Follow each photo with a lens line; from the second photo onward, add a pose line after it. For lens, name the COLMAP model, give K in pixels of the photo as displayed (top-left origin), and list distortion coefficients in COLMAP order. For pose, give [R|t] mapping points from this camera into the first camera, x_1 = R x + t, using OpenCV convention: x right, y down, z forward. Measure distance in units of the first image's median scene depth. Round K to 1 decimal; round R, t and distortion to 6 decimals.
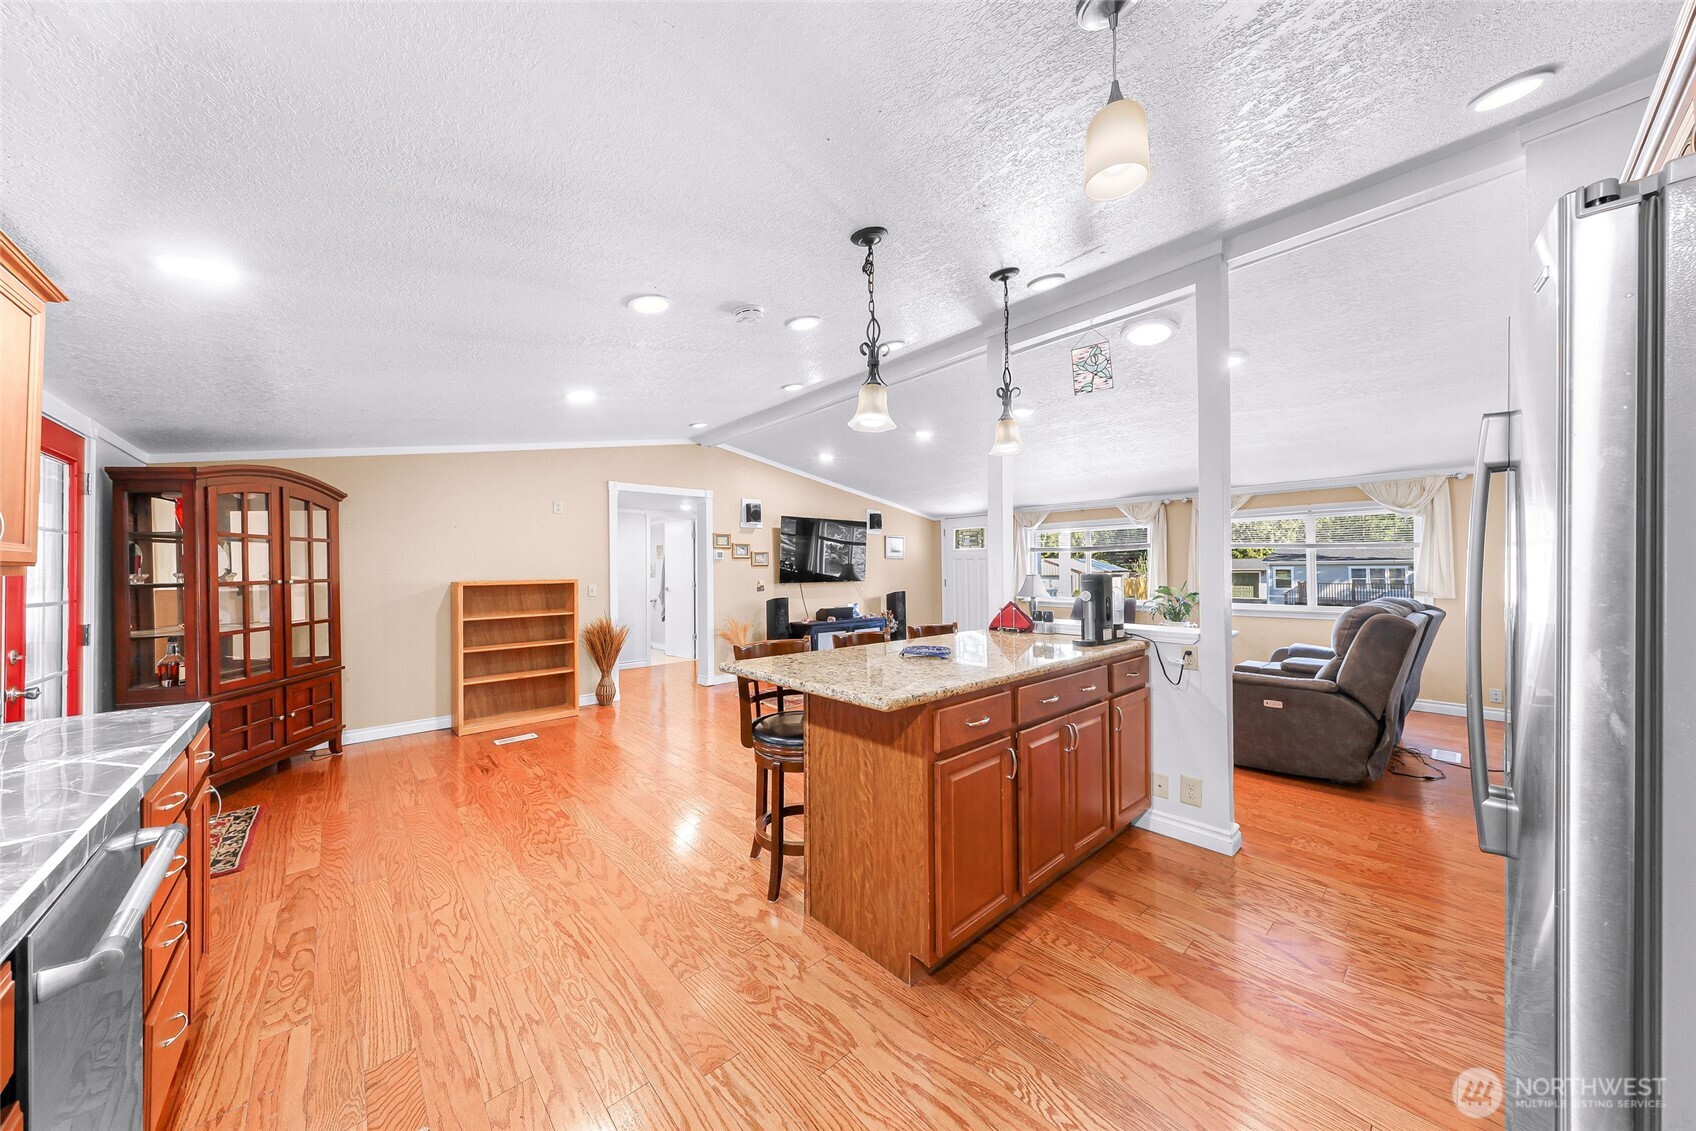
lens RADIAL K [[560.3, 0, 845.4], [0, 560.3, 571.4], [0, 0, 1]] dist [0.010123, -0.000033]
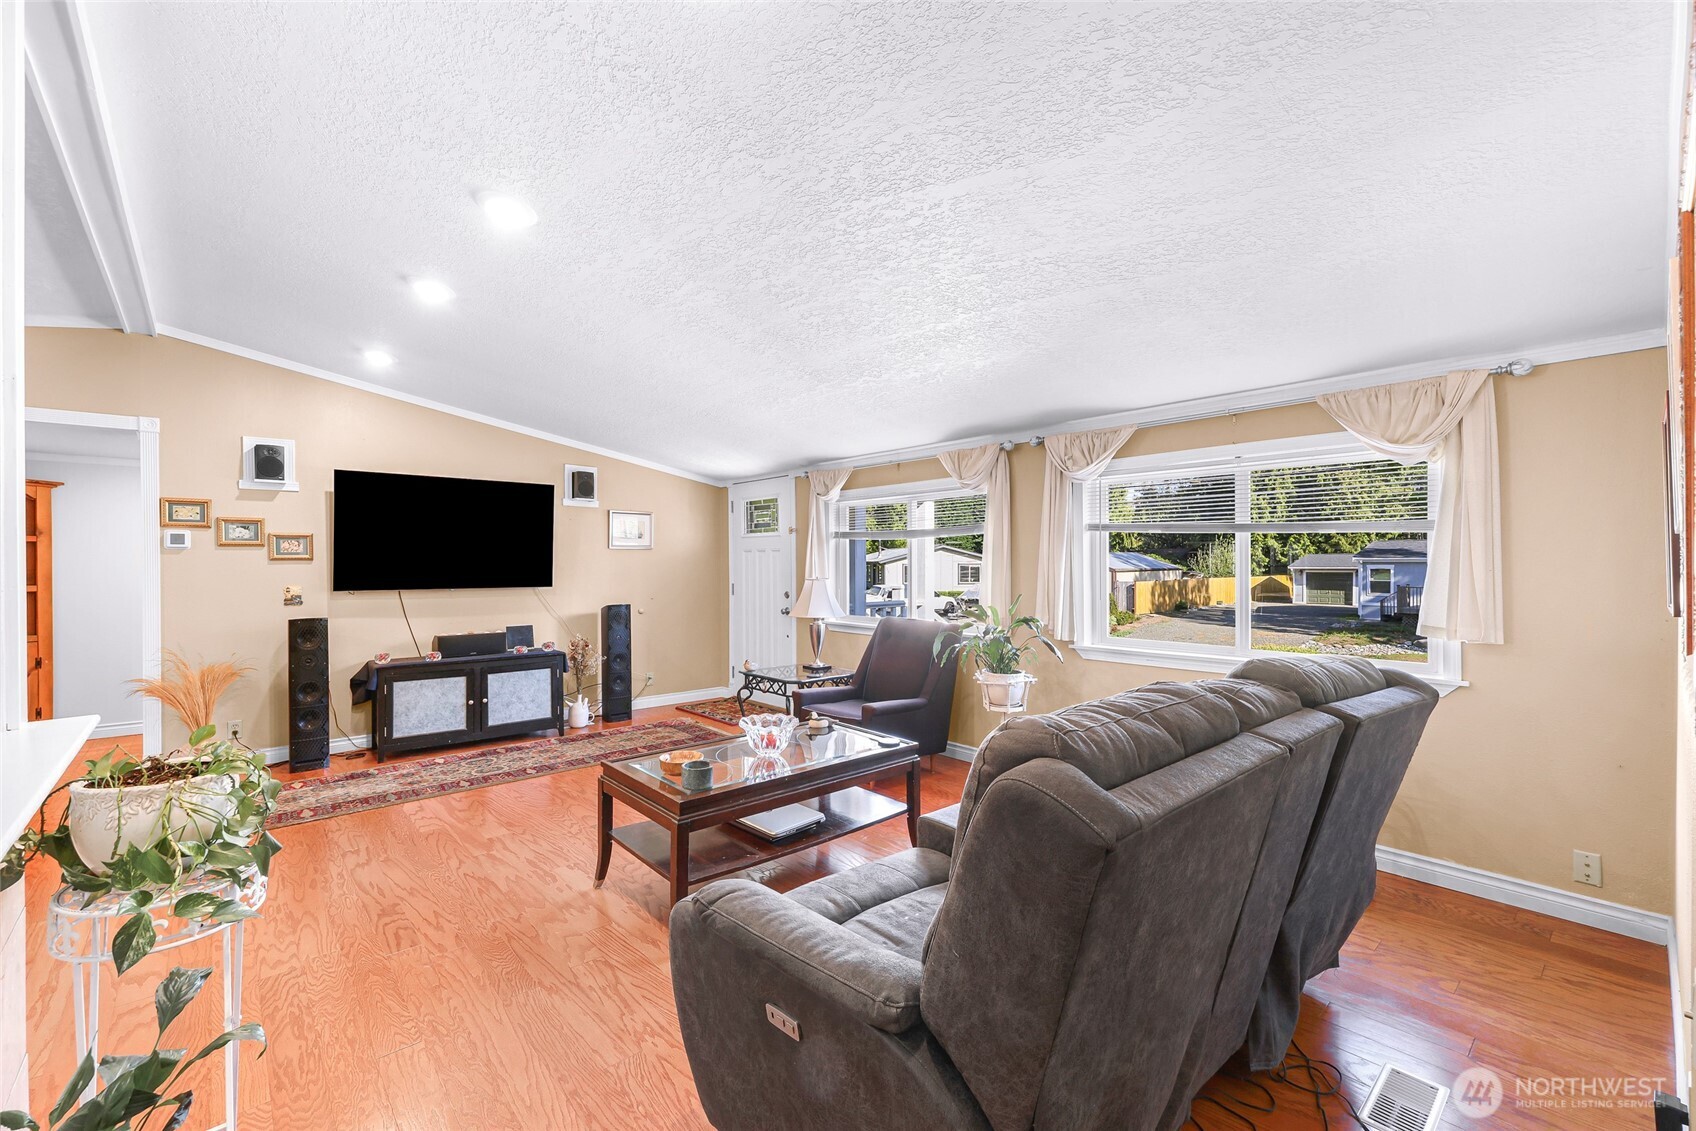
lens RADIAL K [[708.2, 0, 840.8], [0, 708.2, 561.9], [0, 0, 1]] dist [-0.000256, -0.000653]
pose [[0.999950, 0.007027, -0.007100, 0.512456], [-0.007078, 0.999949, -0.007234, -0.008303], [0.007049, 0.007284, 0.999949, 0.404033]]
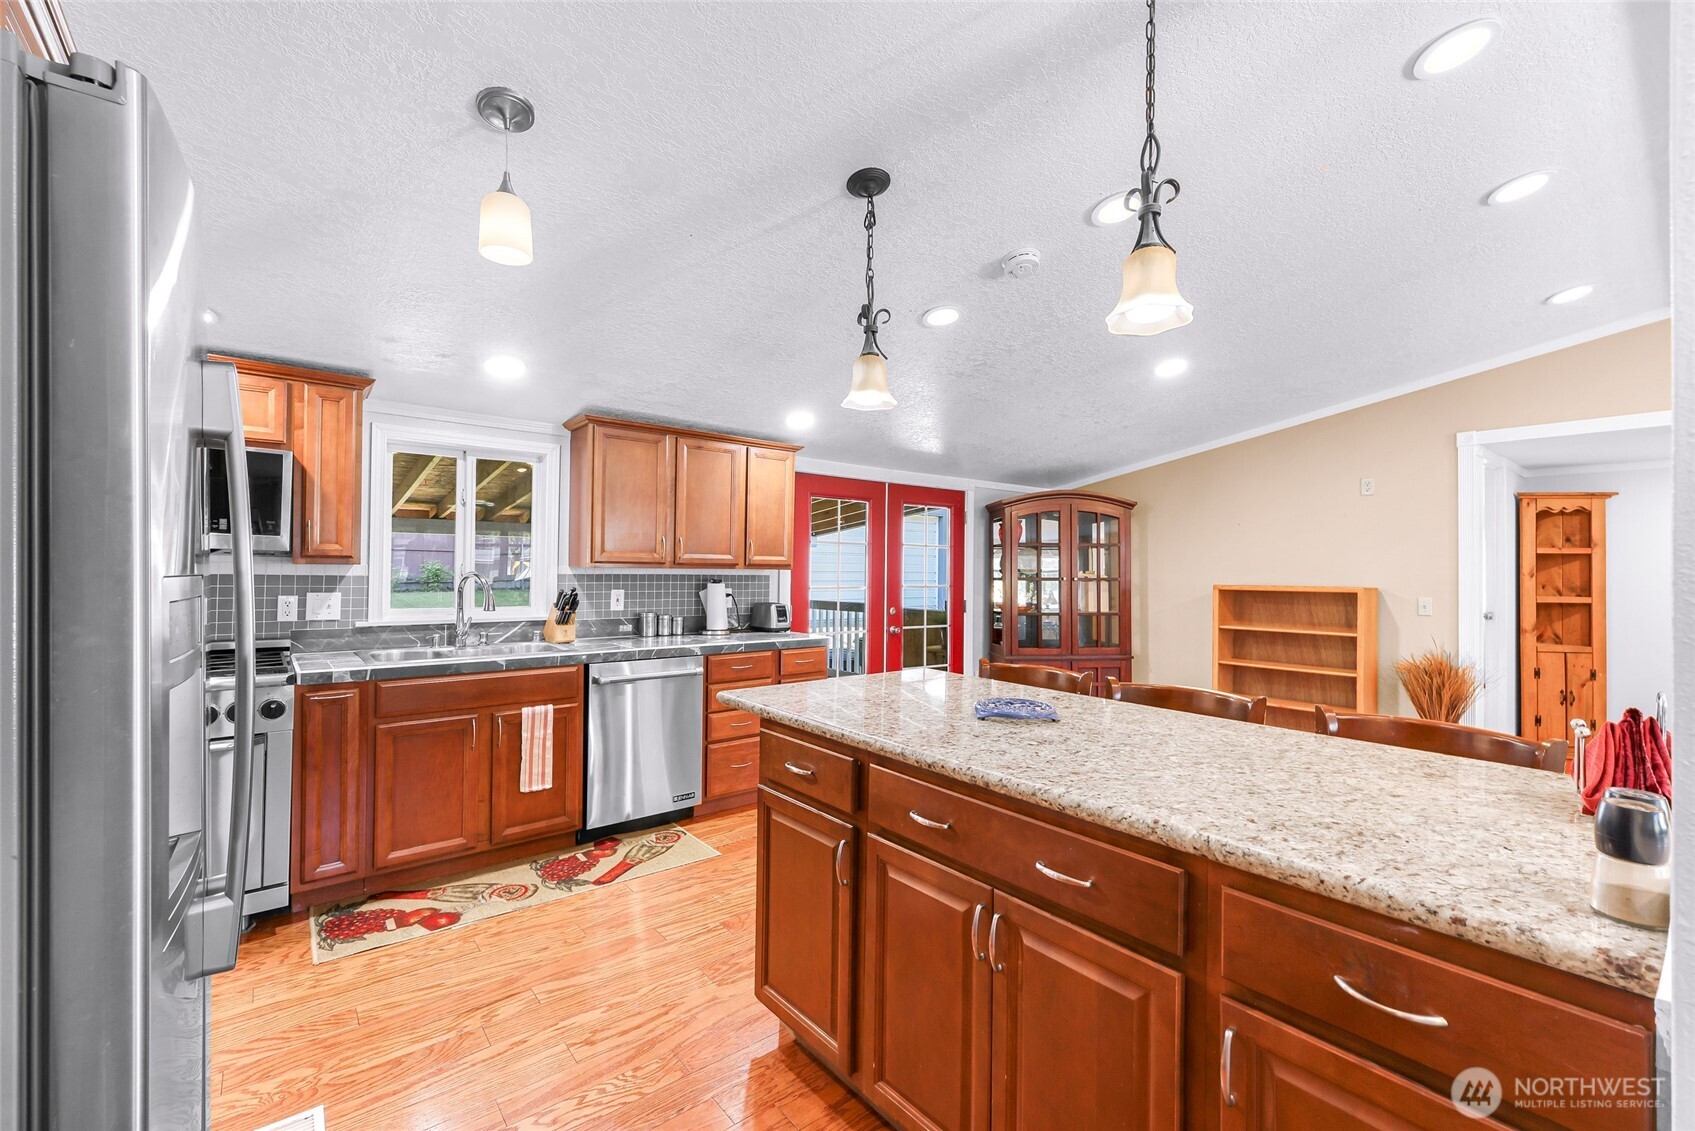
lens RADIAL K [[707.8, 0, 843.3], [0, 707.8, 566.1], [0, 0, 1]] dist [-0.000256, -0.000653]
pose [[-0.049068, 0.003628, -0.998789, 0.425351], [-0.015547, 0.999869, 0.004396, -0.006684], [0.998674, 0.015744, -0.049005, 0.387365]]
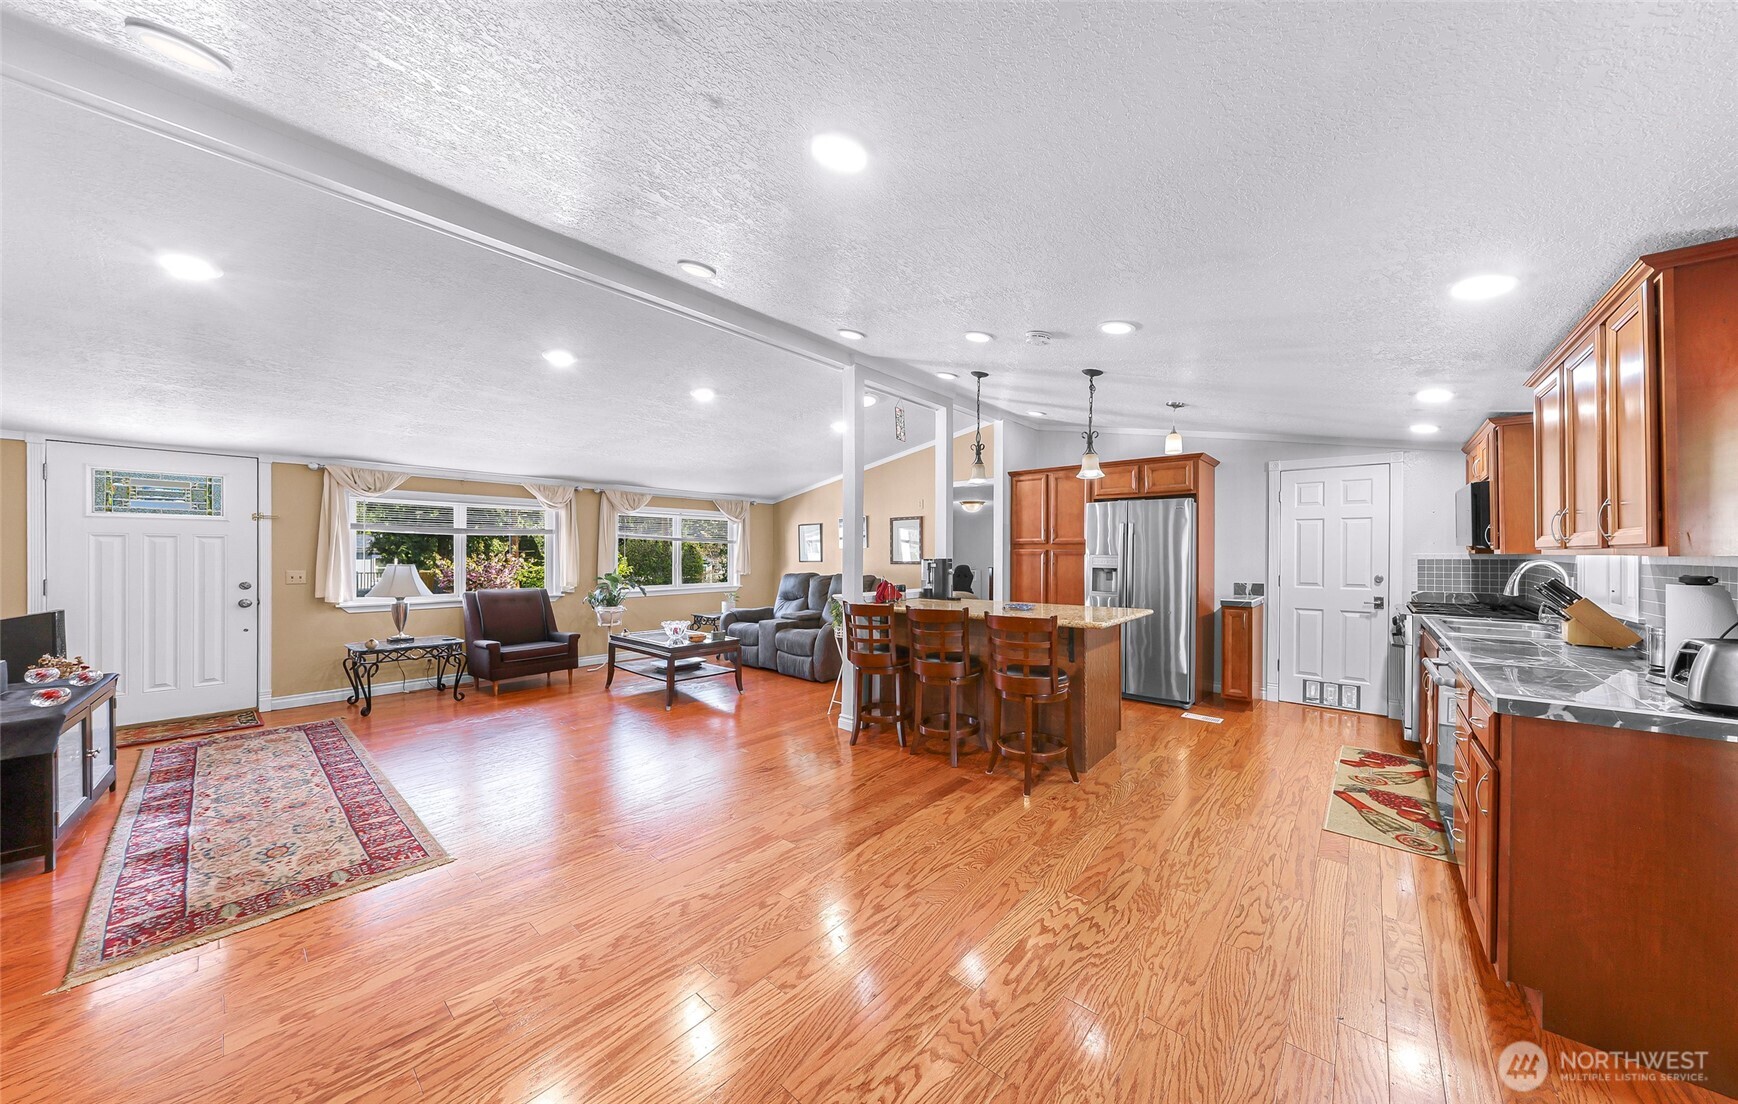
lens RADIAL K [[558.8, 0, 935.3], [0, 558.8, 559.4], [0, 0, 1]] dist [0.000276, 0.000642]
pose [[-0.177113, -0.001074, 0.984190, -0.627837], [0.004918, 0.999986, 0.001976, 0.001916], [-0.984178, 0.005190, -0.177105, 0.692385]]
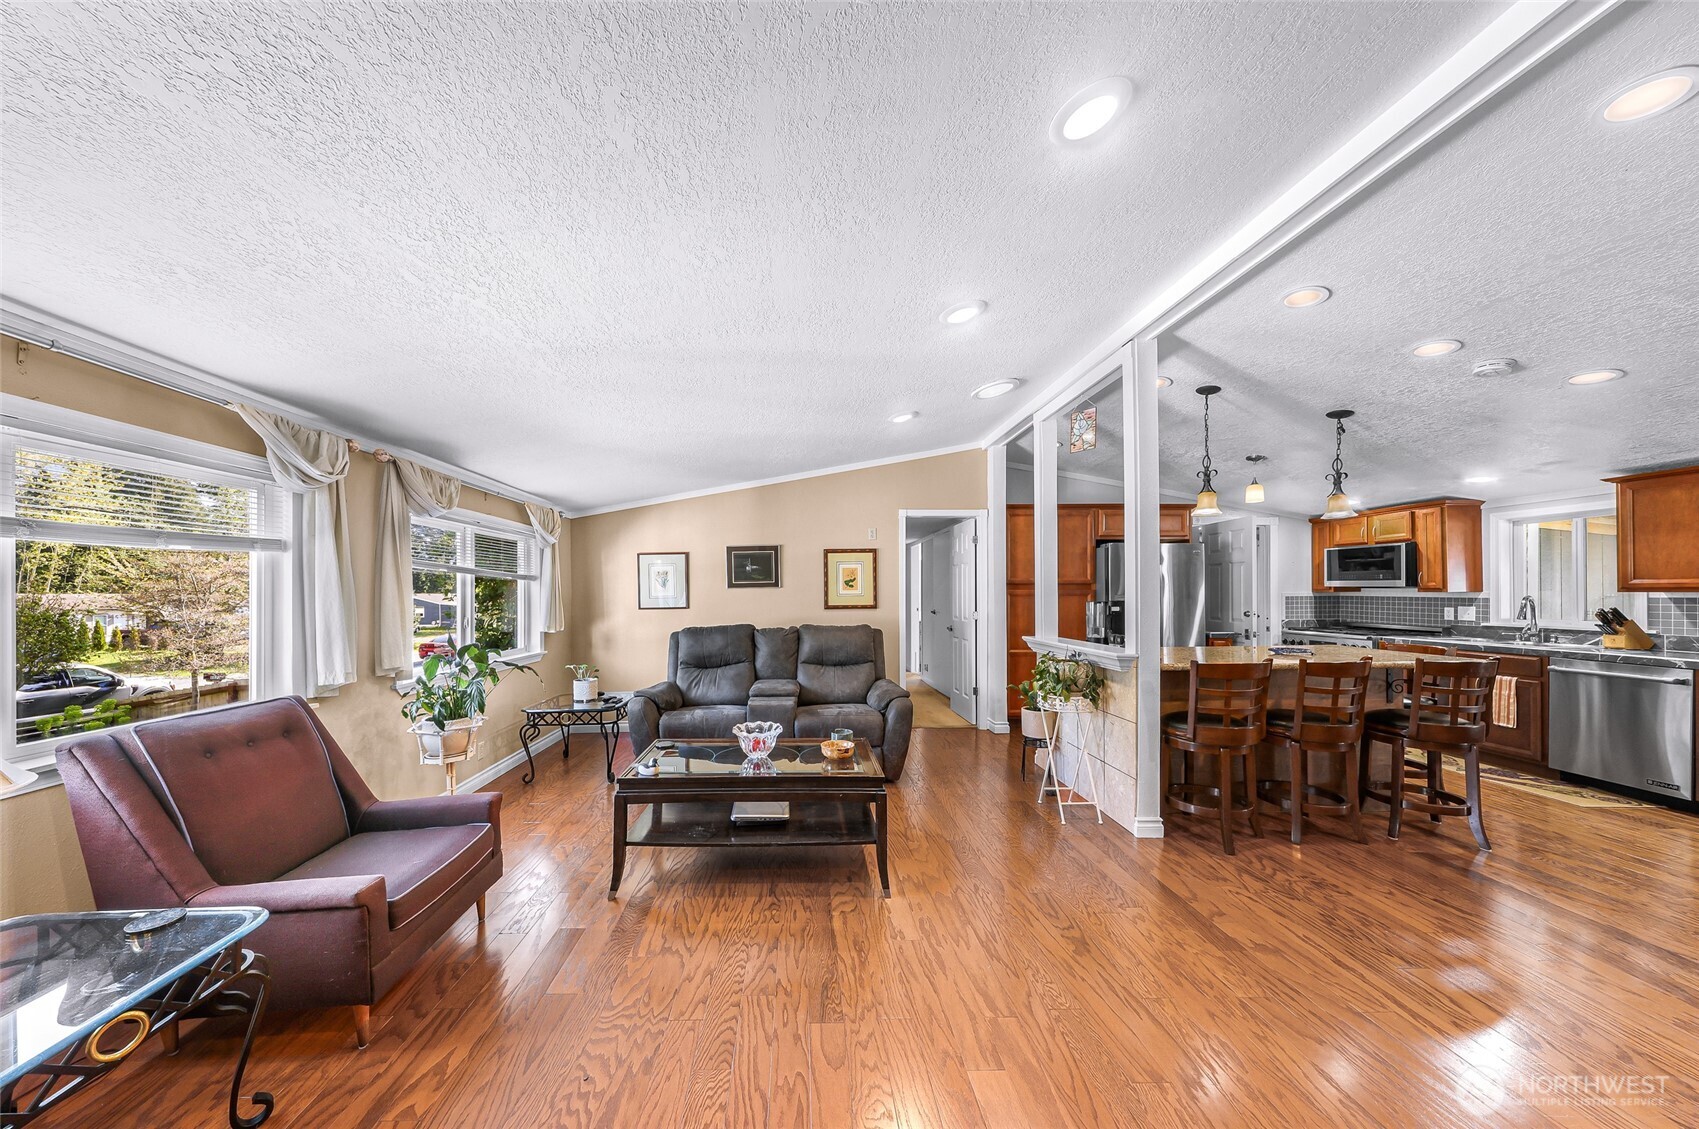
lens RADIAL K [[544.0, 0, 803.7], [0, 544.0, 592.5], [0, 0, 1]] dist [0.002716, -0.000176]
pose [[-0.750547, 0.013720, 0.660675, 0.071404], [0.015356, 0.999877, -0.003319, -0.012065], [-0.660639, 0.007655, -0.750665, 1.338364]]
